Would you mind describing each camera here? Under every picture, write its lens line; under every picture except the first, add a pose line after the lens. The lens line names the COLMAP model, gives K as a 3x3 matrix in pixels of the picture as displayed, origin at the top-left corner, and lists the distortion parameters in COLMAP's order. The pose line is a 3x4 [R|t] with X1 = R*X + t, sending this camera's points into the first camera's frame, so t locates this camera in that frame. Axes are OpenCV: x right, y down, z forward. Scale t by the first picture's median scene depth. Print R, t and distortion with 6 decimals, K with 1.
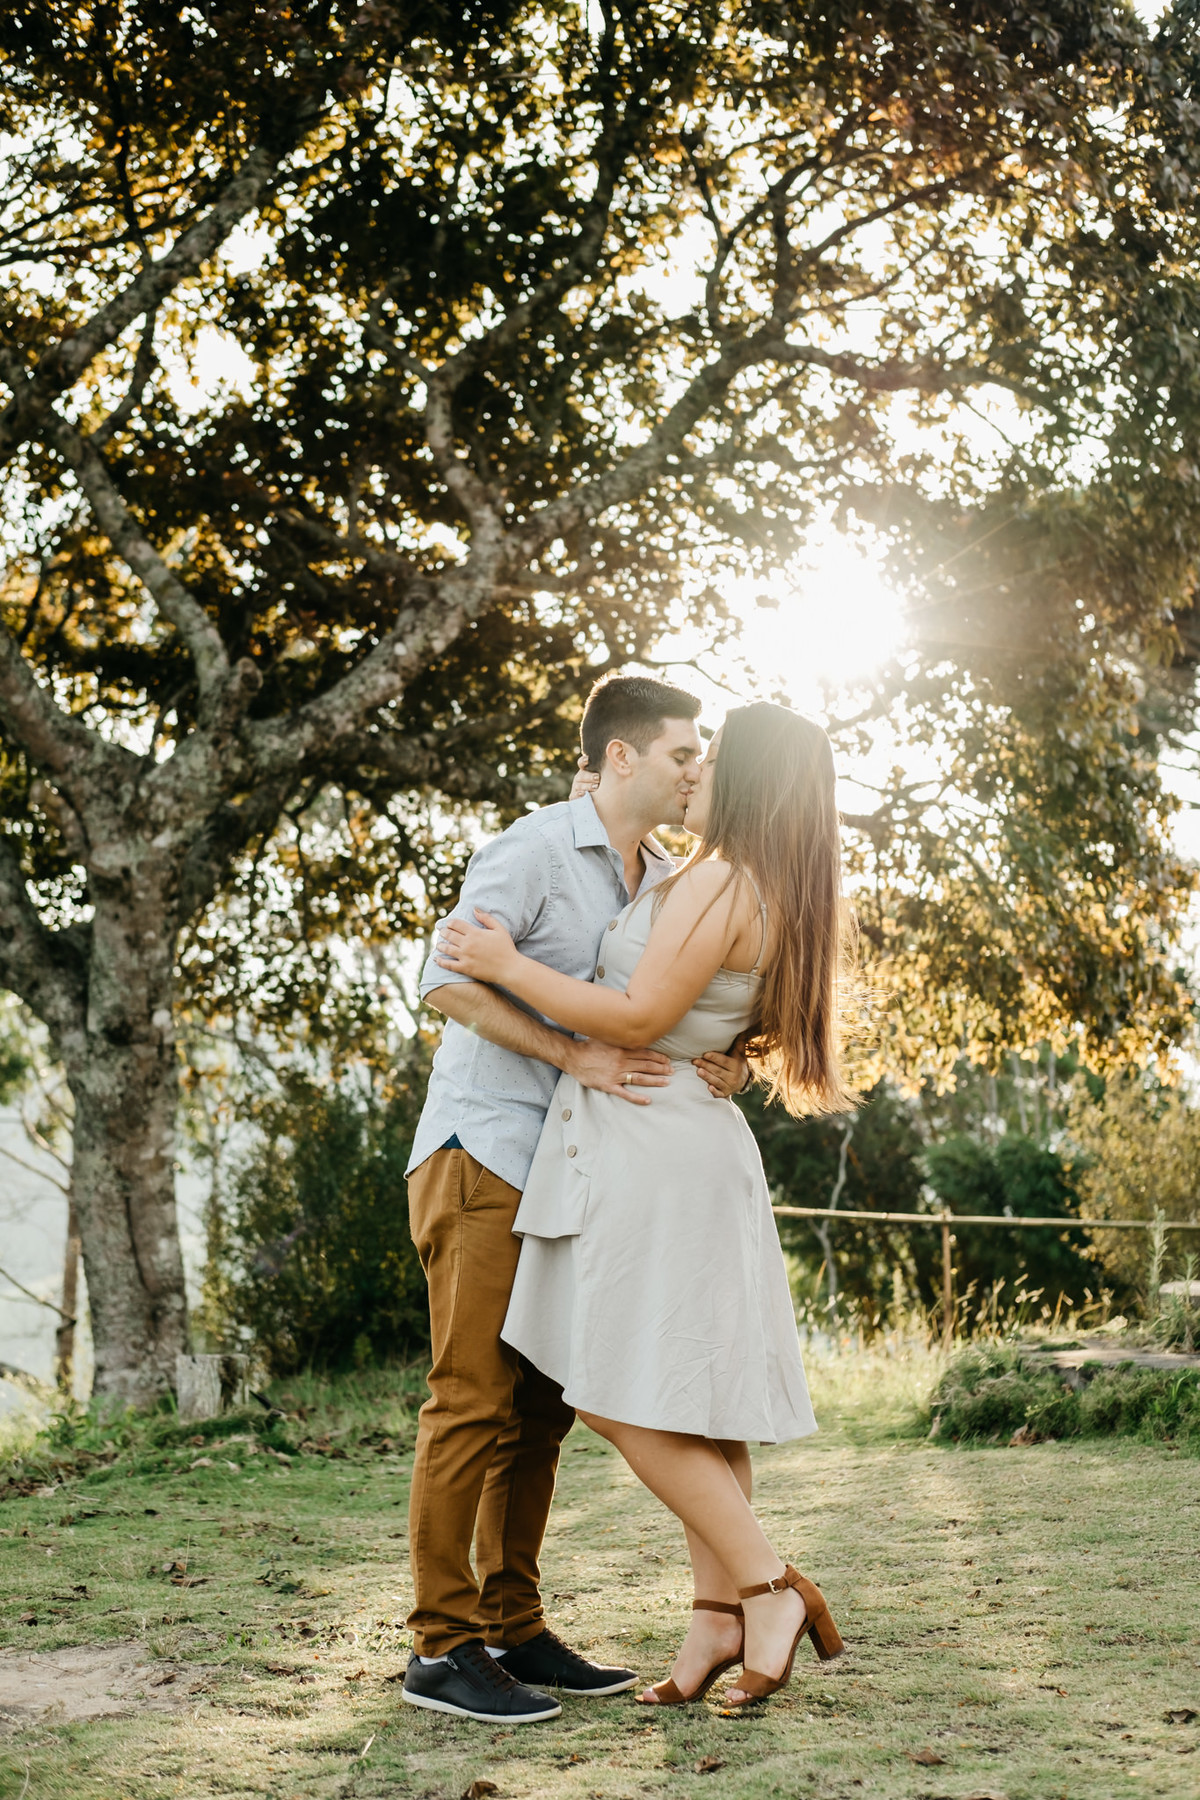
lens RADIAL K [[2897.0, 0, 629.8], [0, 2897.0, 900.1], [0, 0, 1]] dist [-0.005473, -0.053103]
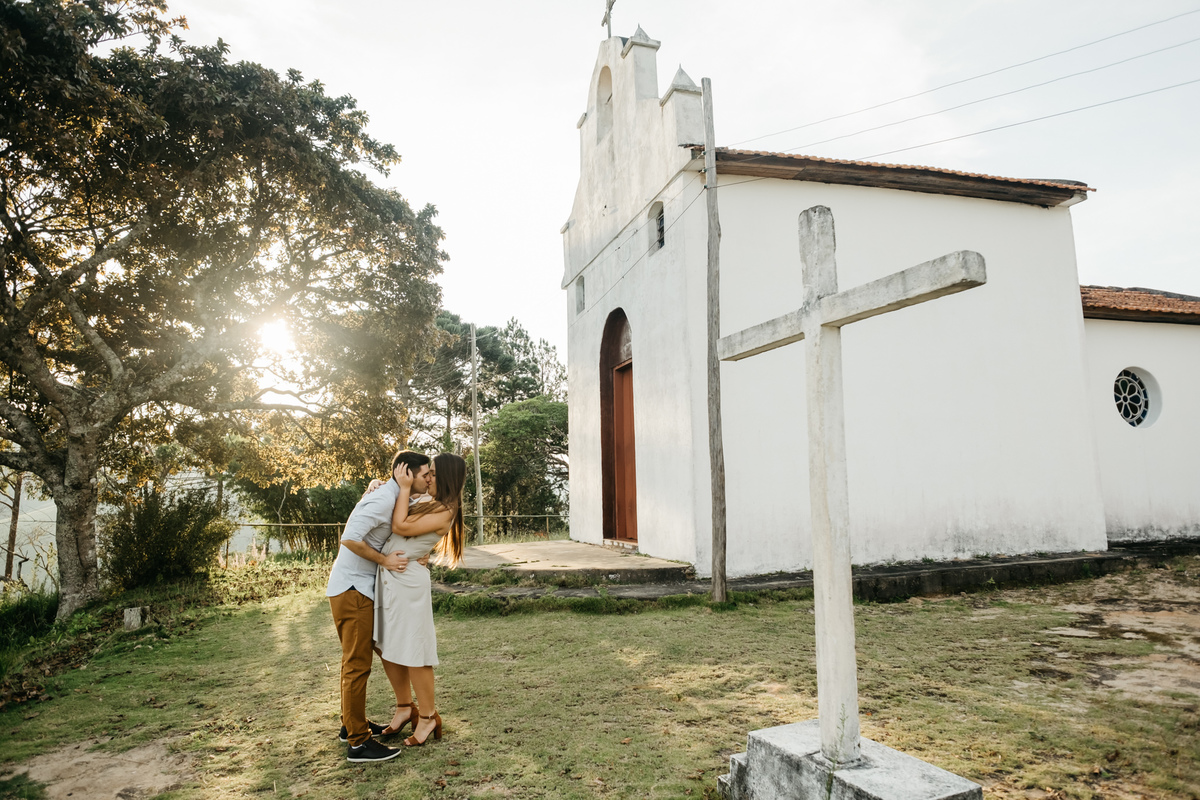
lens RADIAL K [[736.3, 0, 600.0], [0, 736.3, 400.0], [0, 0, 1]] dist [-0.000671, 0.001721]
pose [[0.881706, 0.033599, 0.470601, -0.044539], [-0.025085, 0.999389, -0.024353, -0.033281], [-0.471131, 0.009667, 0.882010, 0.025559]]
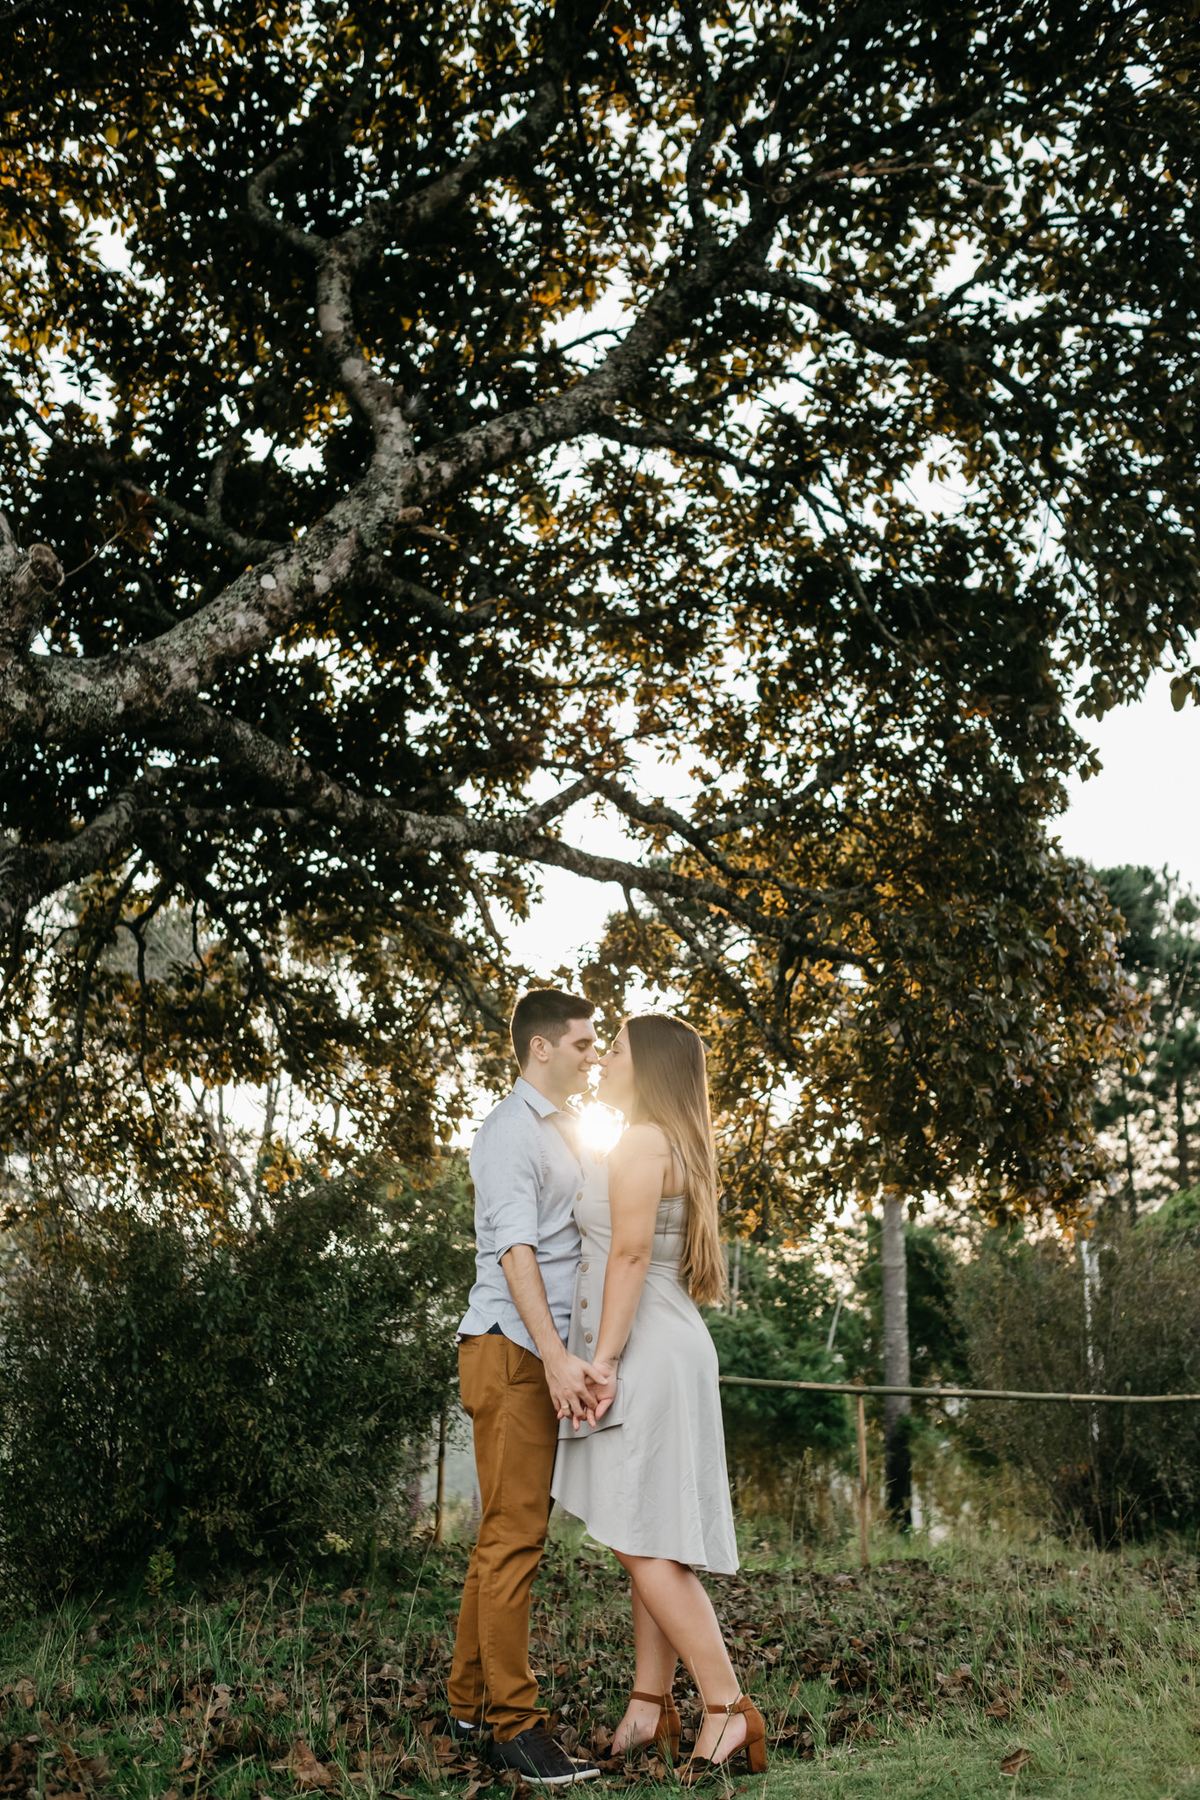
lens RADIAL K [[1868.8, 0, 602.3], [0, 1868.8, 868.2], [0, 0, 1]] dist [-0.010389, -0.006795]
pose [[0.993828, 0.042696, 0.102389, -0.033492], [-0.026357, 0.987418, -0.155921, 0.046390], [-0.107758, 0.152260, 0.982448, 0.444187]]
